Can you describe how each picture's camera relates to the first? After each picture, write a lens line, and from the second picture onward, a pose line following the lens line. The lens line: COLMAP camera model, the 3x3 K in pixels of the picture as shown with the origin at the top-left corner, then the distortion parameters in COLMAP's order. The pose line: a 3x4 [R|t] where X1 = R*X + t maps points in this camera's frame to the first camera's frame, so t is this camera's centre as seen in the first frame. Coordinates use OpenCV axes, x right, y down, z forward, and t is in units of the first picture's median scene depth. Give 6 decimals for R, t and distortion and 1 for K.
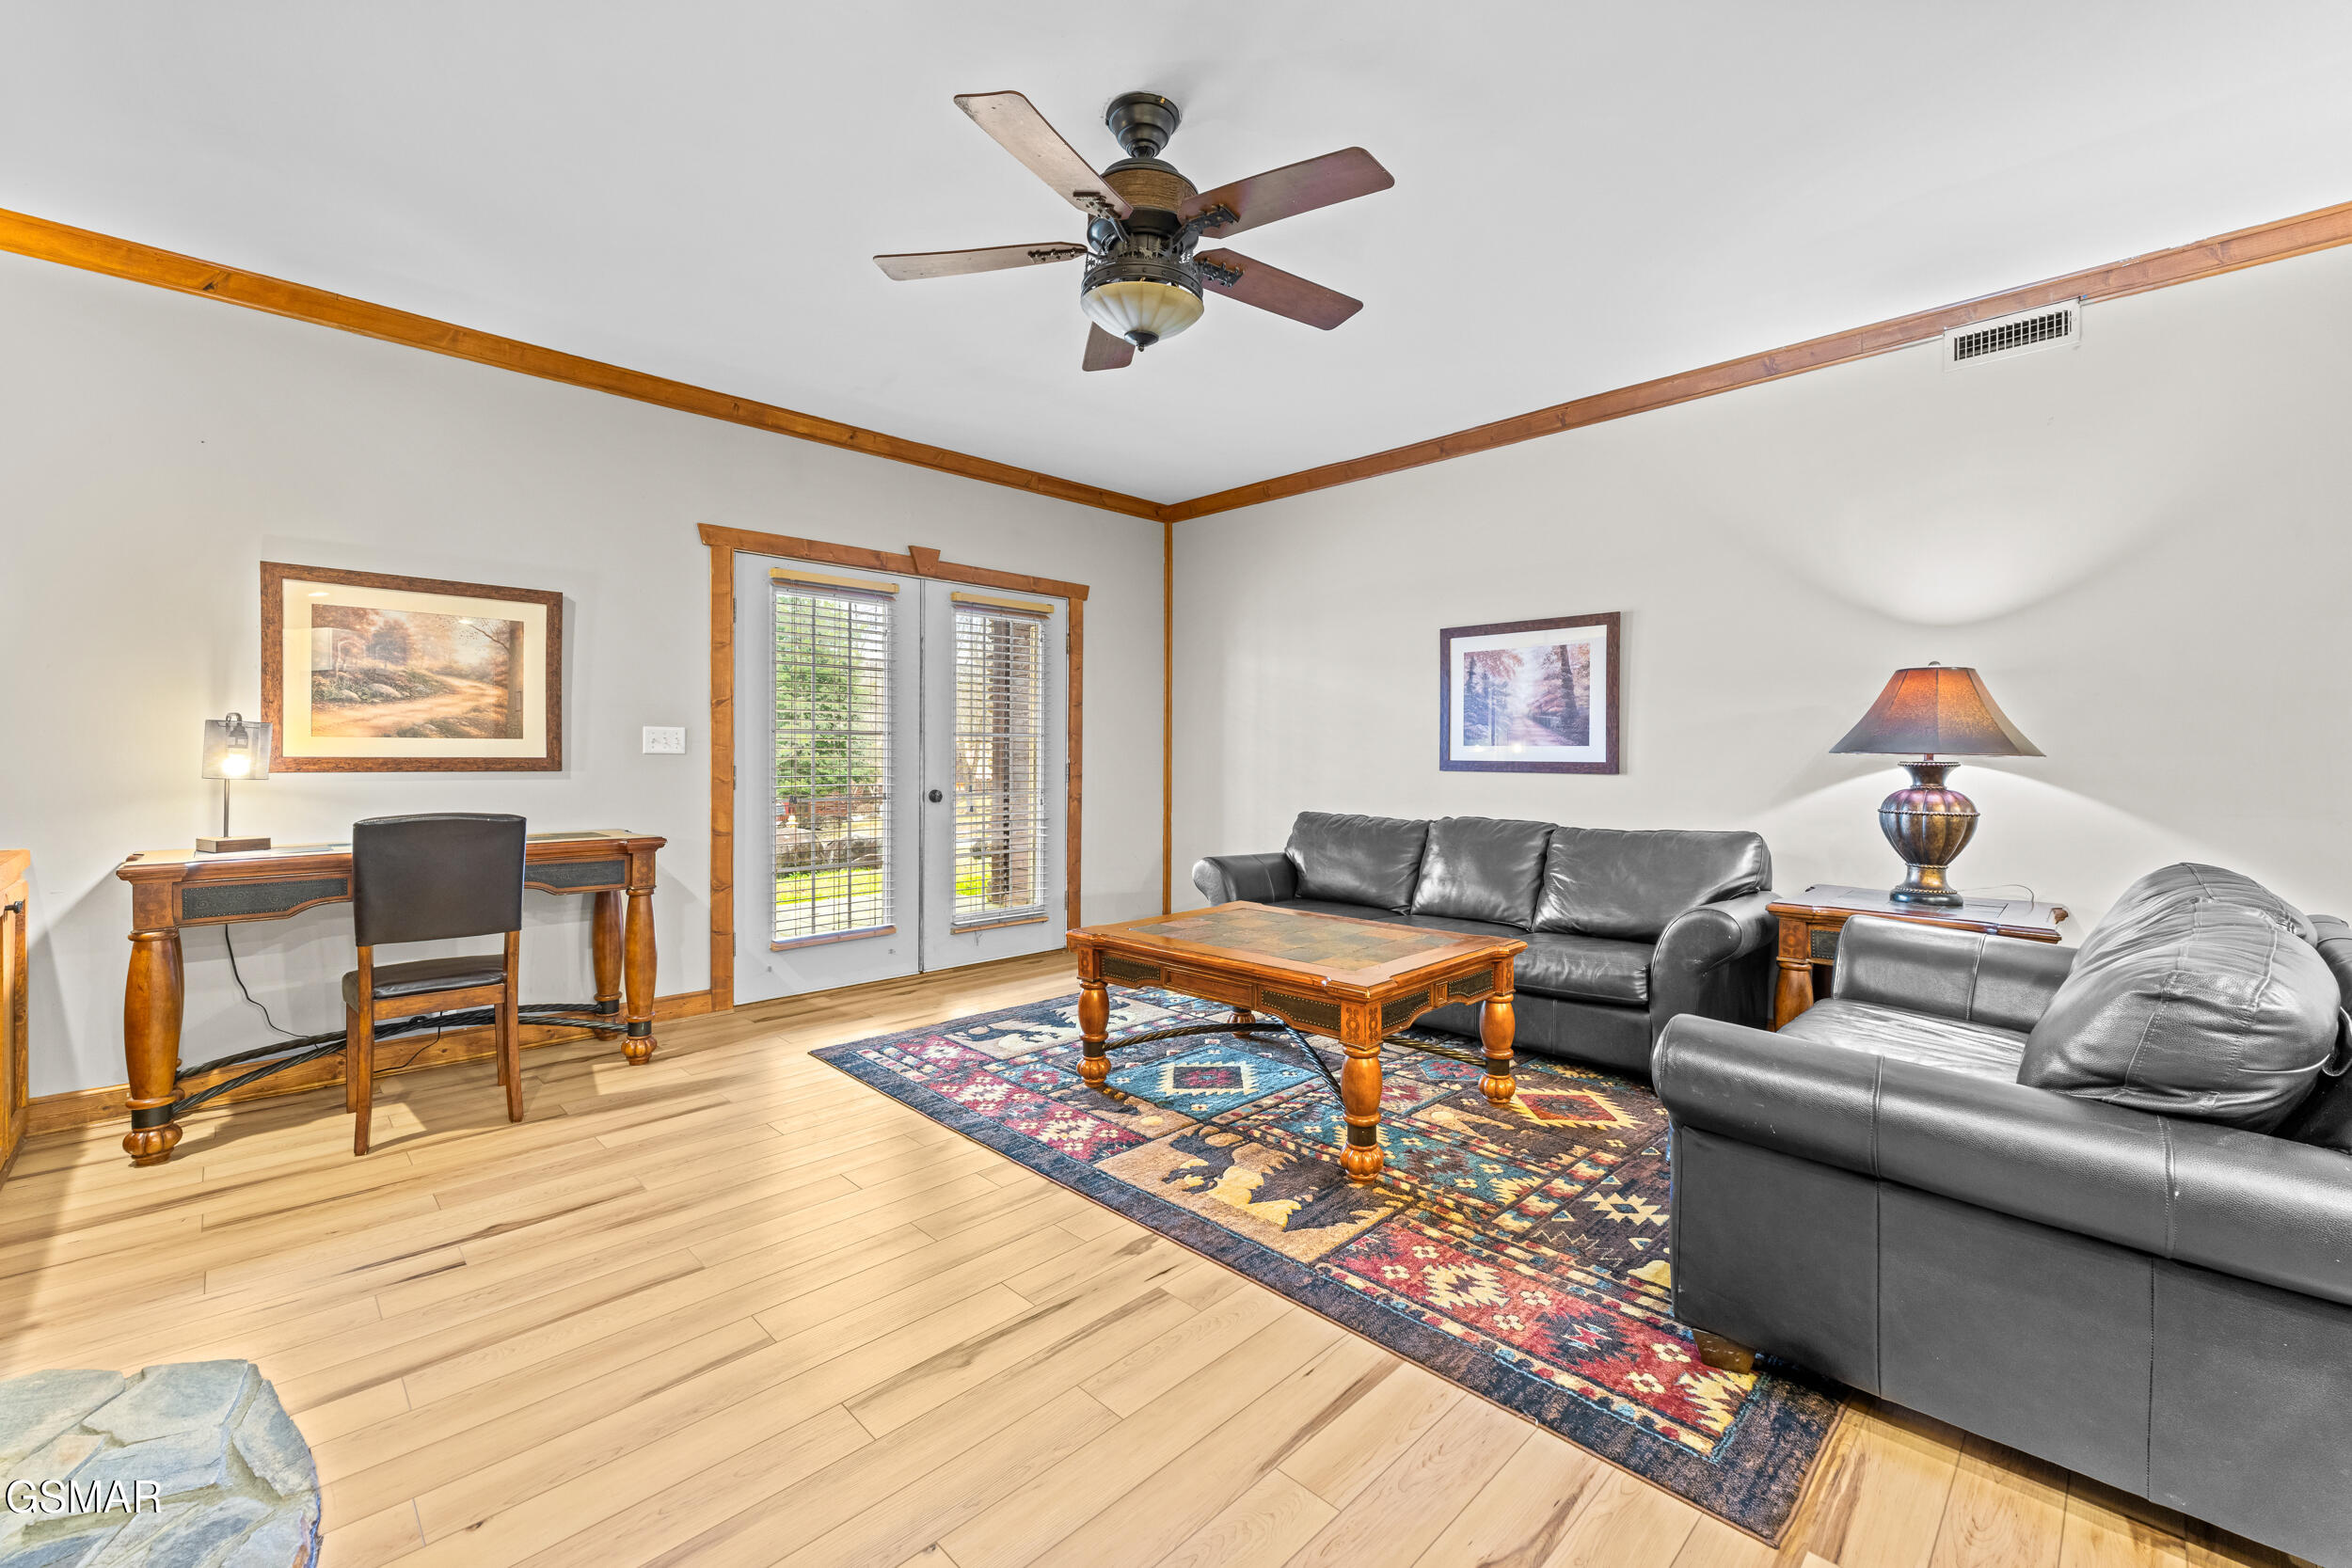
lens RADIAL K [[959.7, 0, 1171.3], [0, 959.7, 767.6], [0, 0, 1]] dist [-0.000407, -0.000669]
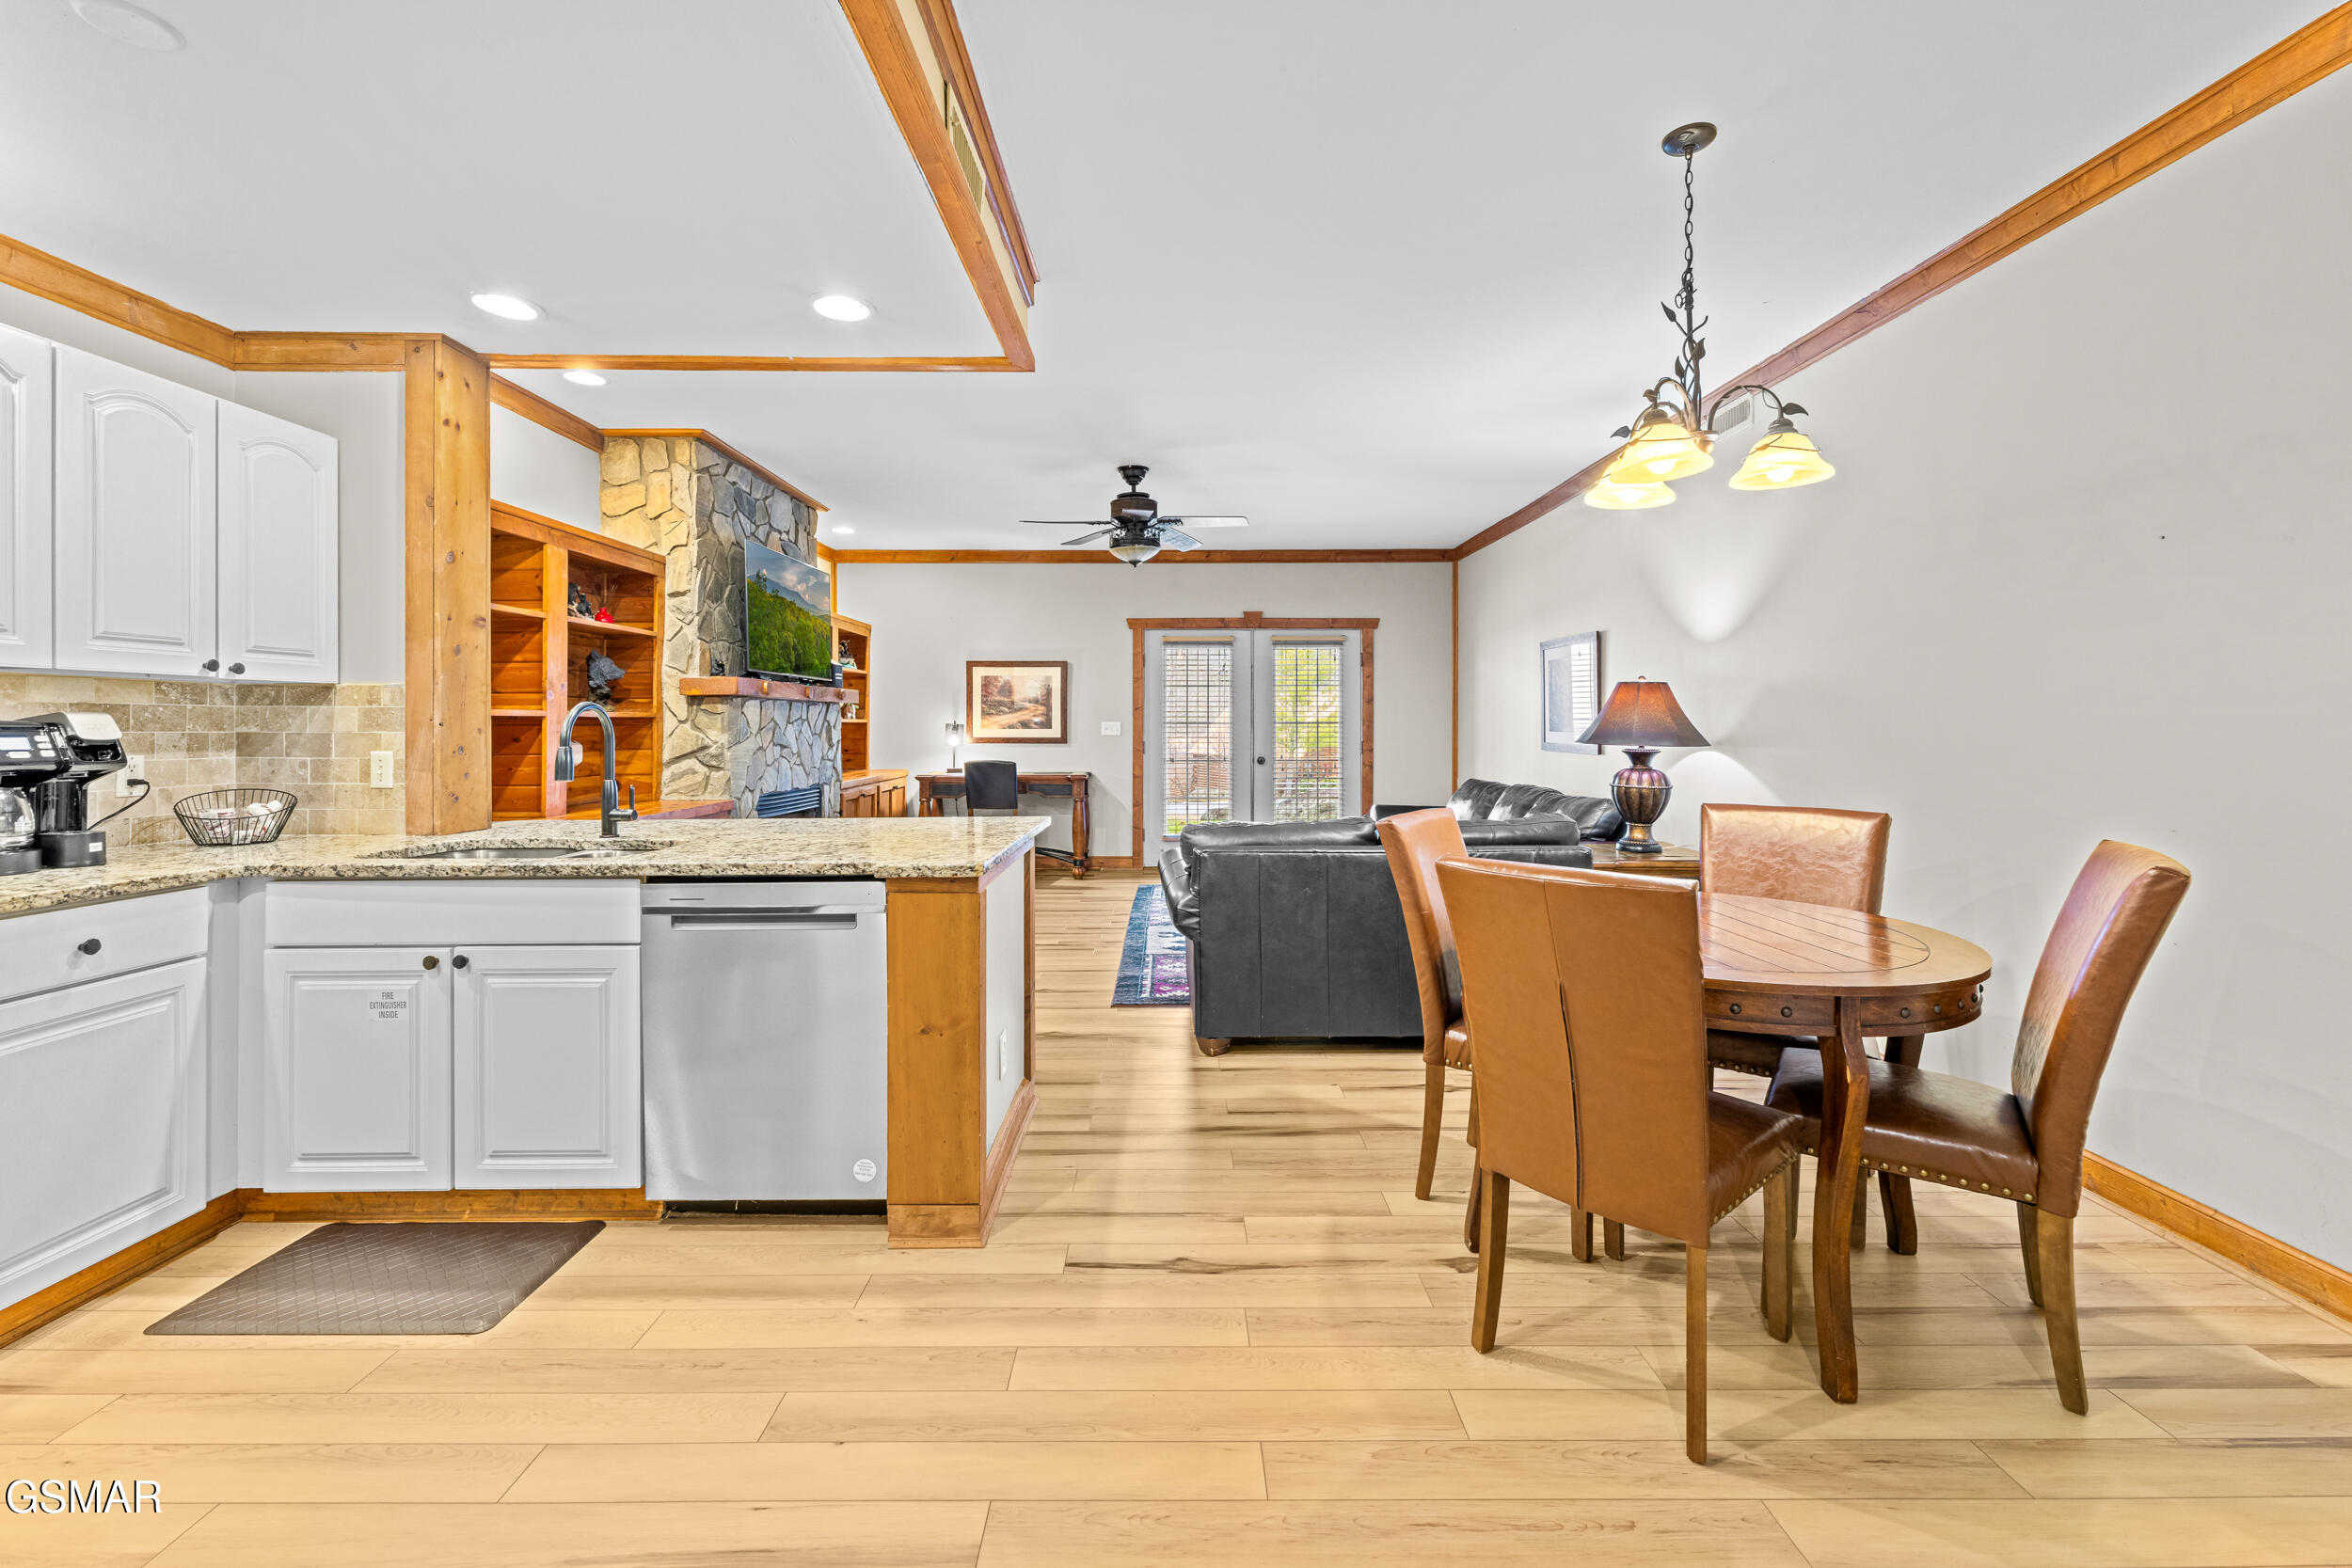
lens RADIAL K [[959.7, 0, 1168.0], [0, 959.7, 721.8], [0, 0, 1]] dist [-0.000407, -0.000669]
pose [[0.717736, -0.004849, -0.696299, 1.208712], [-0.004510, 0.999922, -0.011611, -0.025701], [0.696301, 0.011474, 0.717658, -0.455052]]
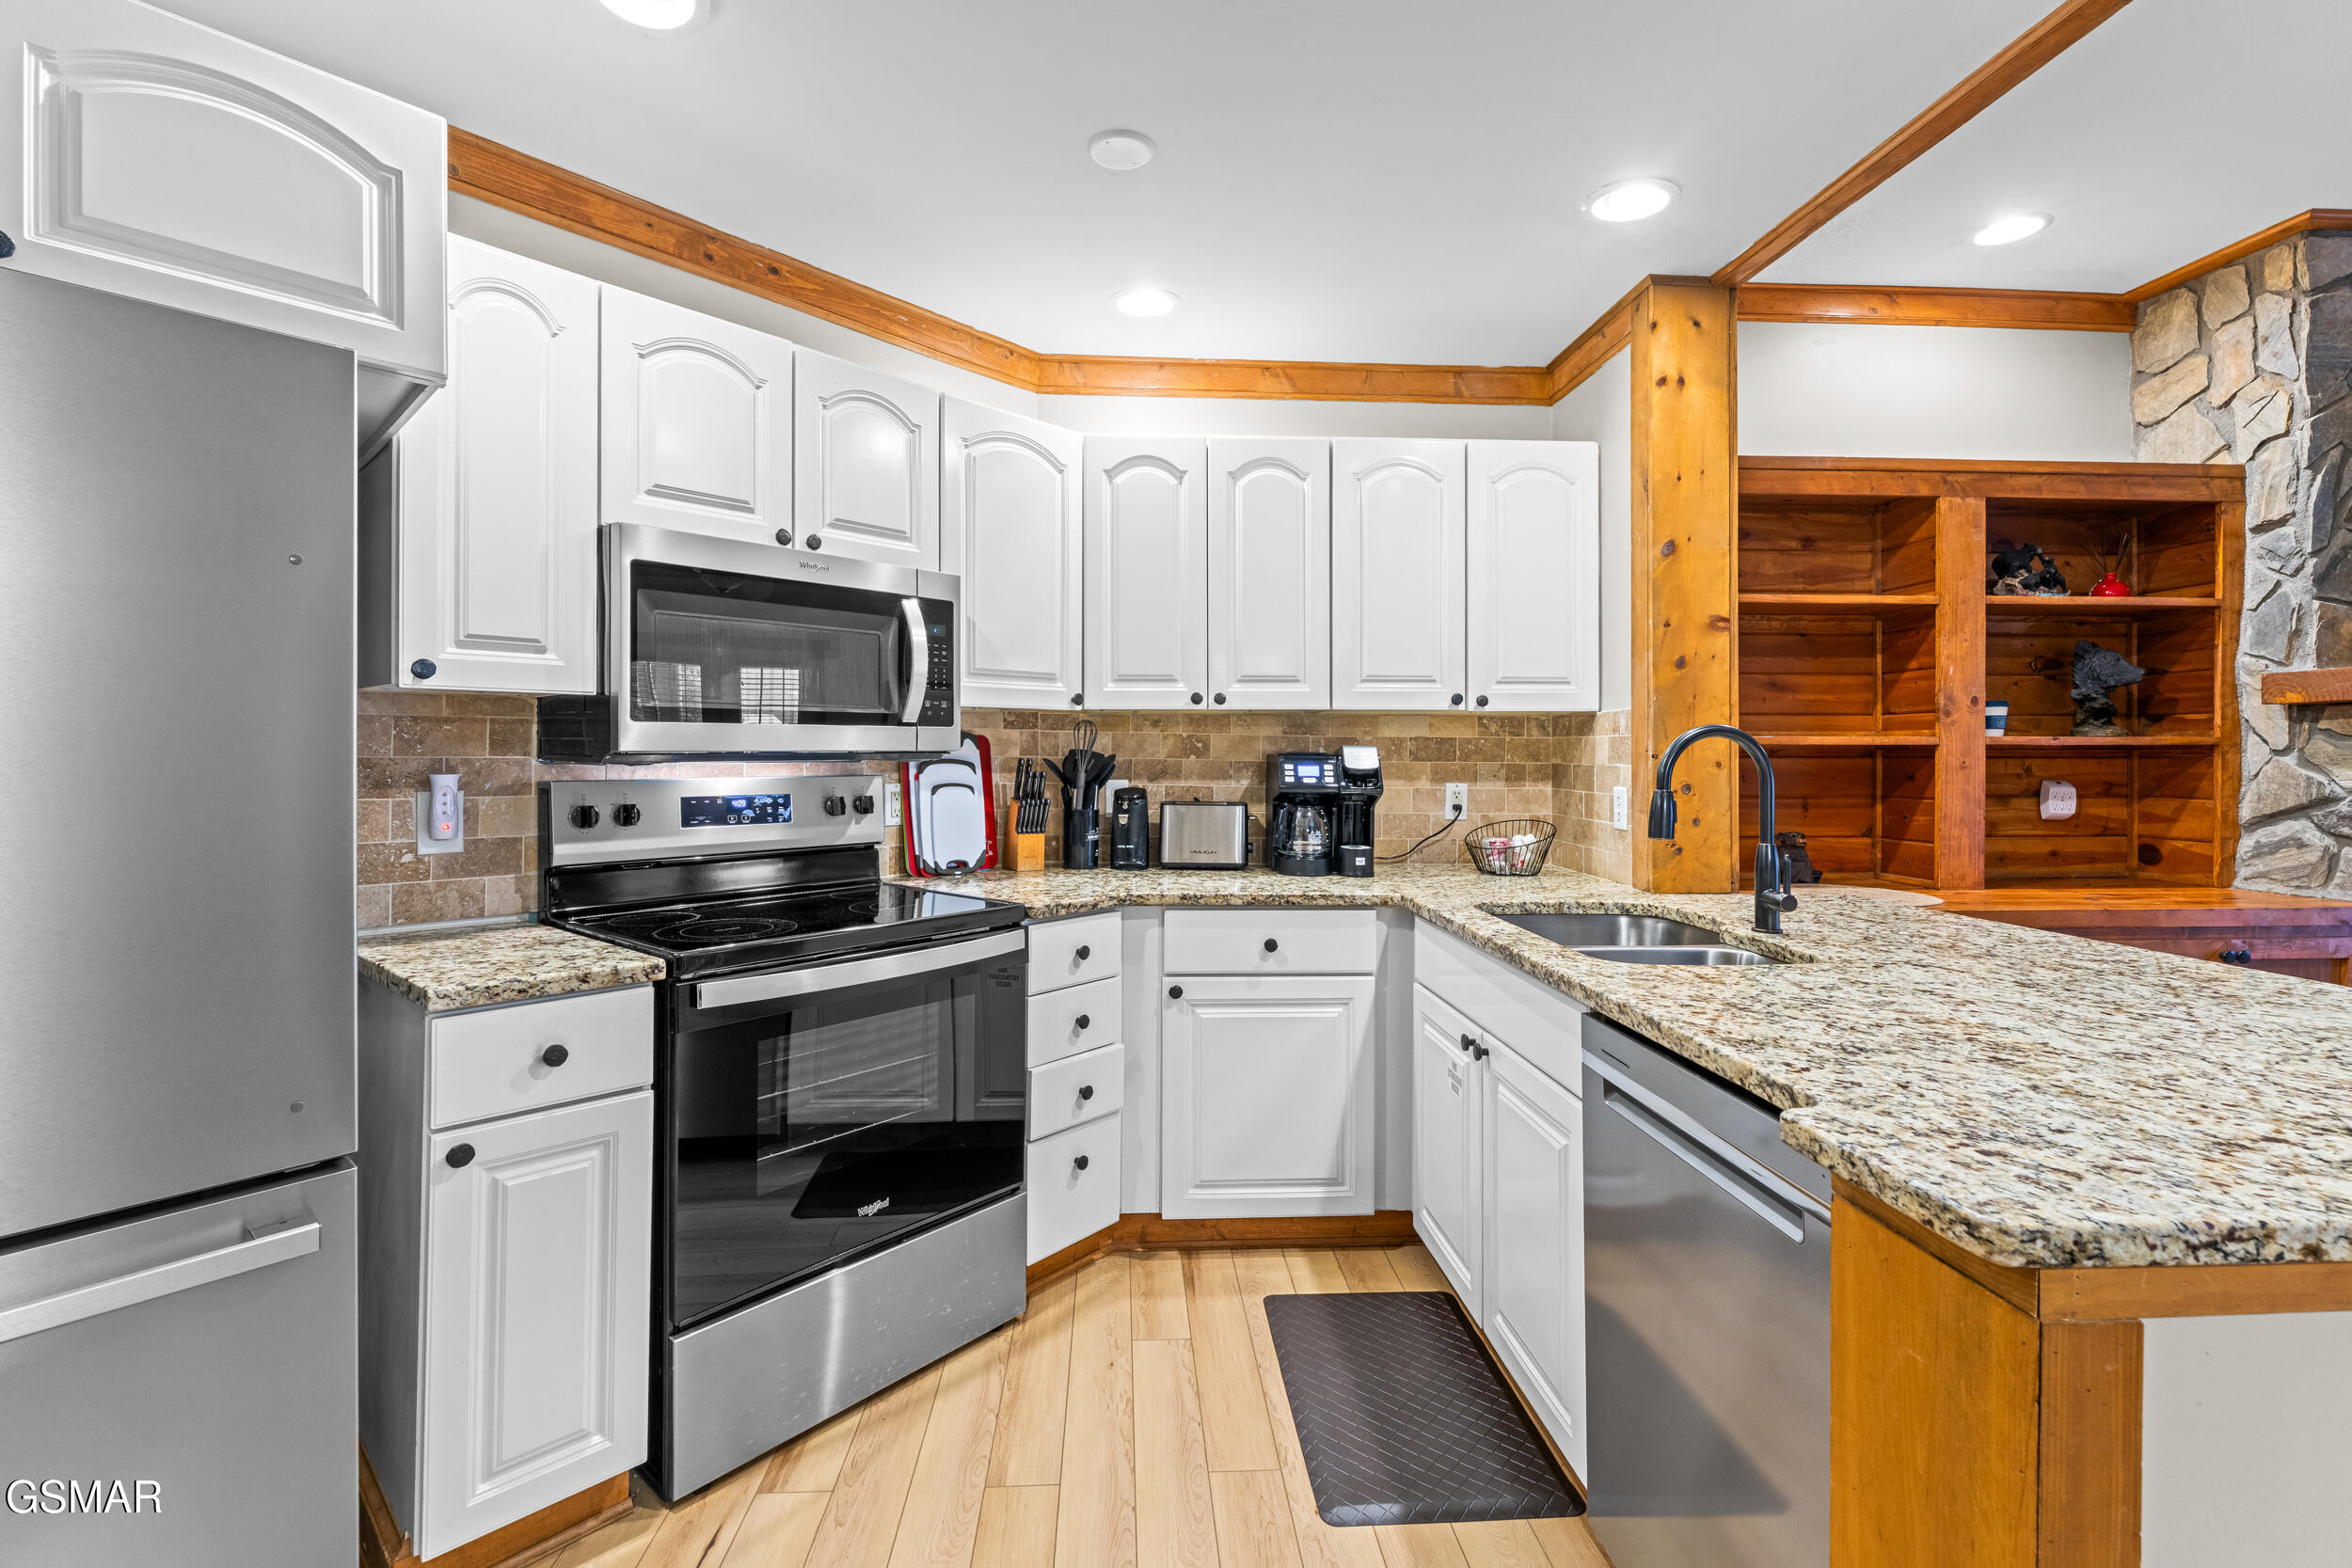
lens RADIAL K [[1026.0, 0, 1175.5], [0, 1026.0, 749.2], [0, 0, 1]] dist [0.000340, -0.000578]
pose [[-0.650925, -0.006731, -0.759113, 0.928329], [-0.010851, 0.999941, 0.000438, -0.032354], [0.759065, 0.008522, -0.650959, -0.060165]]
